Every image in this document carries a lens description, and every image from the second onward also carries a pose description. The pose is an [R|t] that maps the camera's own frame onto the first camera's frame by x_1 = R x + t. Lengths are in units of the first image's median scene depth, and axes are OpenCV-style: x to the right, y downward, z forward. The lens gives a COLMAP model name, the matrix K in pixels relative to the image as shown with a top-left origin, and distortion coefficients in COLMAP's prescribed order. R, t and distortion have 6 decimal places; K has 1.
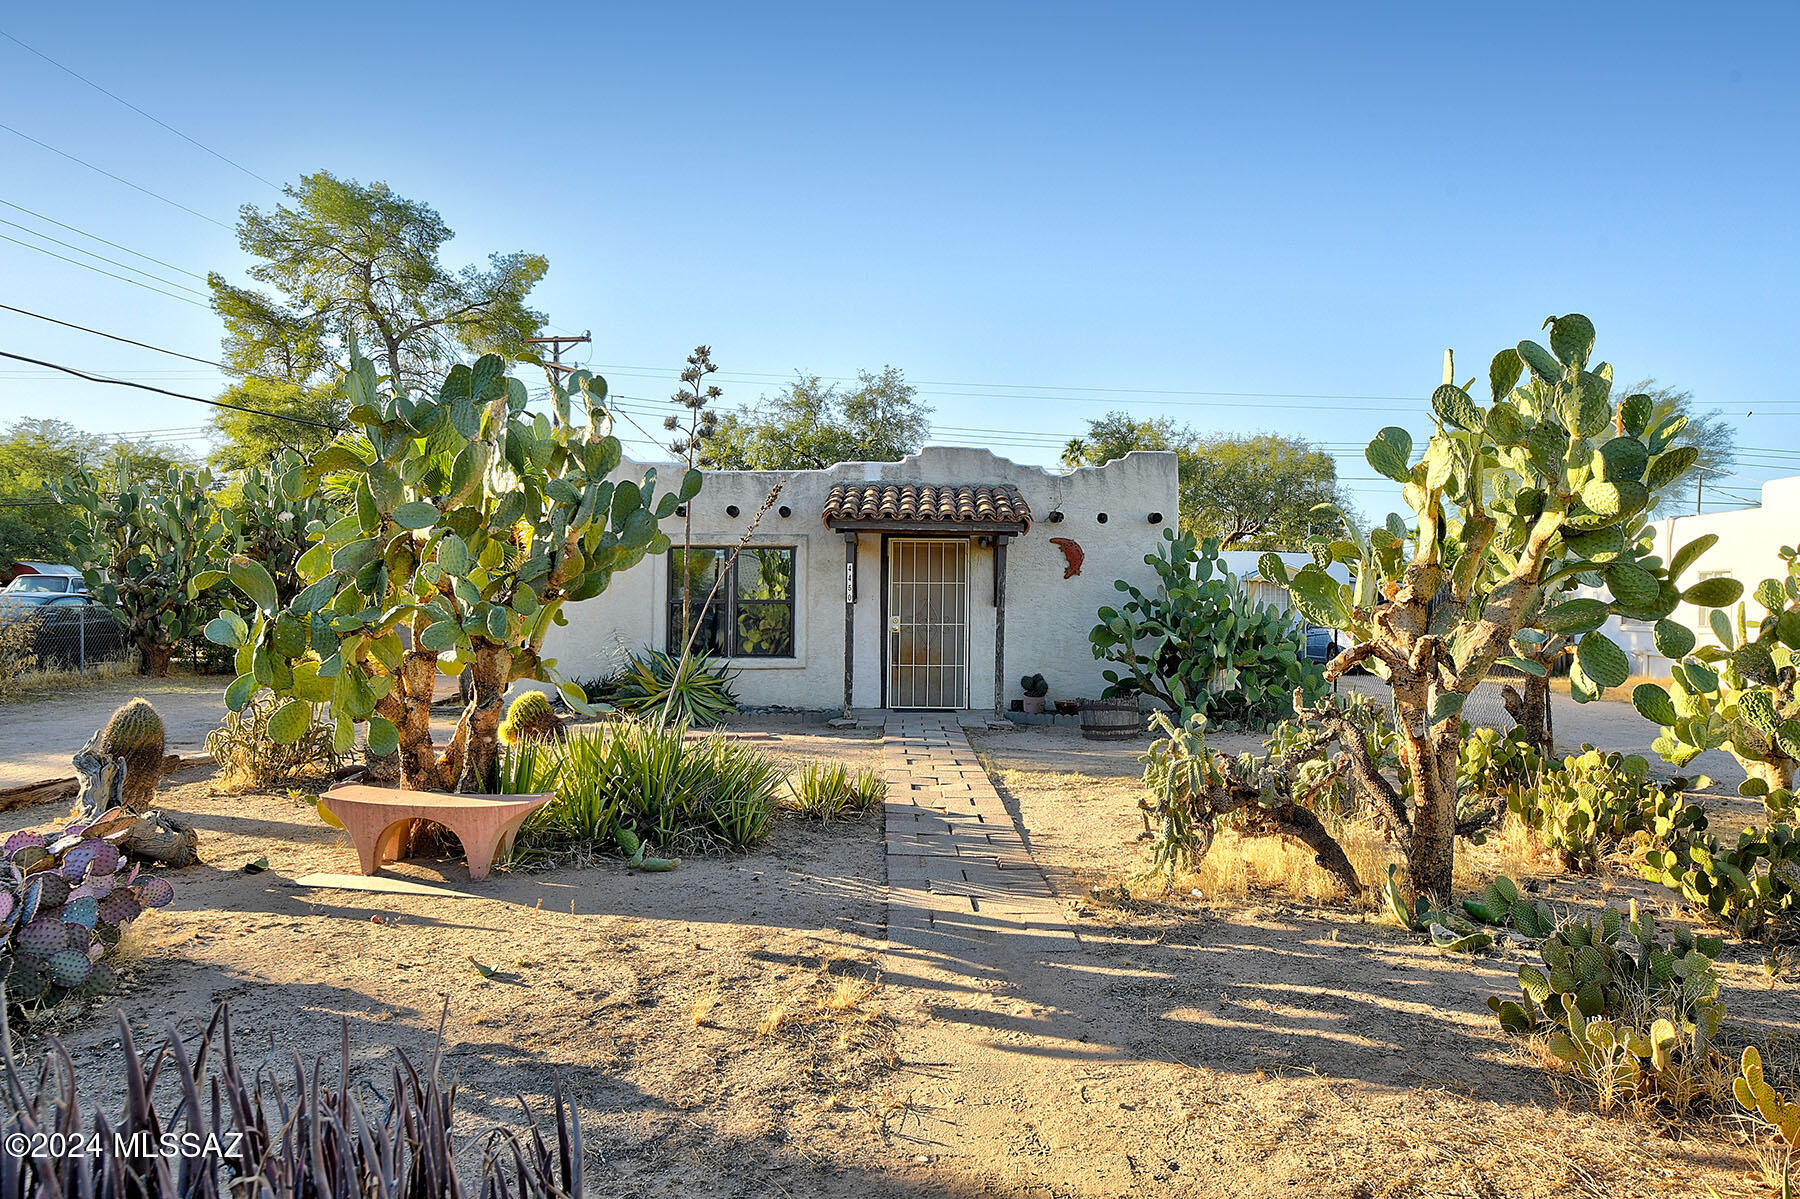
lens RADIAL K [[1256.9, 0, 899.3], [0, 1256.9, 592.8], [0, 0, 1]] dist [-0.002495, 0.000218]
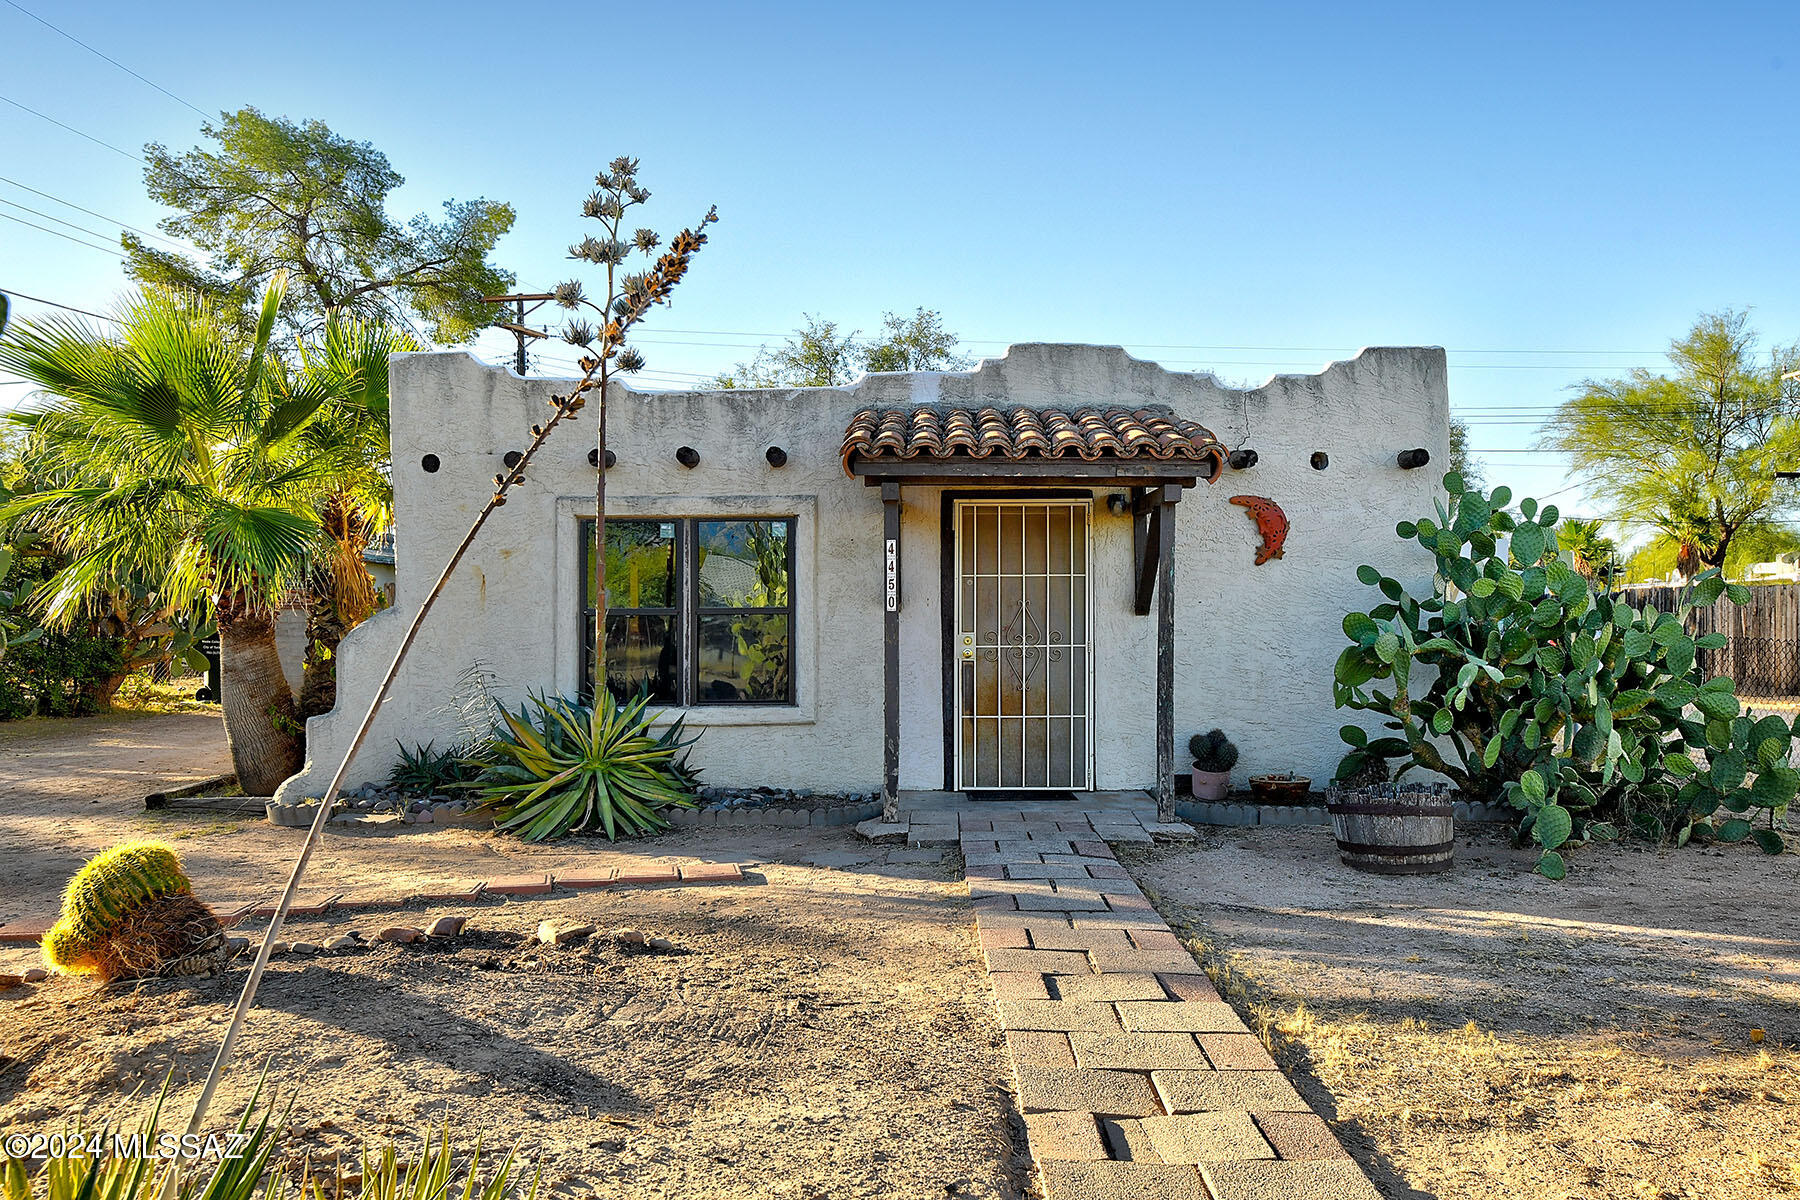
lens RADIAL K [[1256.9, 0, 899.3], [0, 1256.9, 593.3], [0, 0, 1]] dist [-0.002495, 0.000218]
pose [[0.999802, -0.012406, -0.015566, -0.019157], [0.012366, 0.999920, -0.002681, 0.001024], [0.015598, 0.002488, 0.999875, 0.312543]]
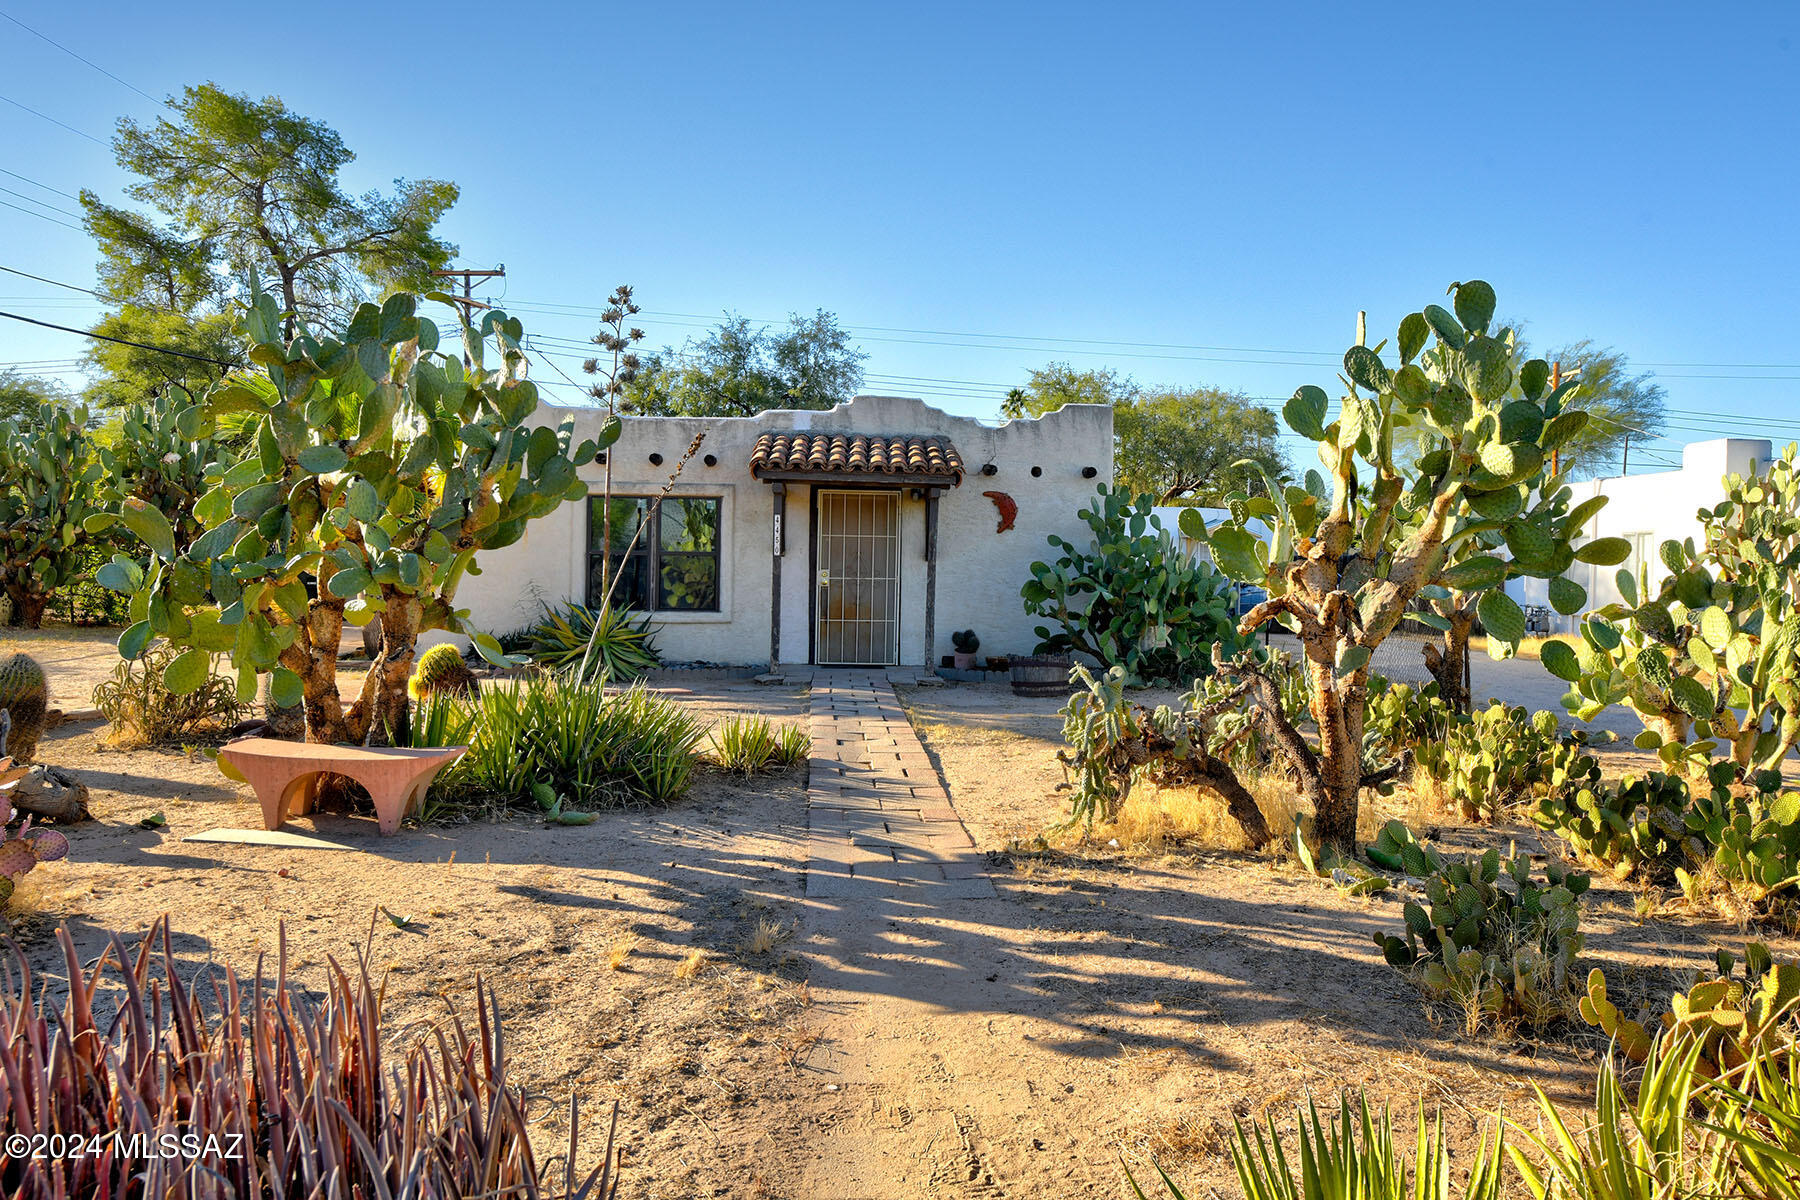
lens RADIAL K [[1233.9, 0, 900.7], [0, 1233.9, 583.2], [0, 0, 1]] dist [0.000092, -0.002133]
pose [[0.997616, 0.007661, 0.068581, -0.007104], [-0.009846, 0.999453, 0.031575, -0.001280], [-0.068302, -0.032174, 0.997146, 0.031674]]
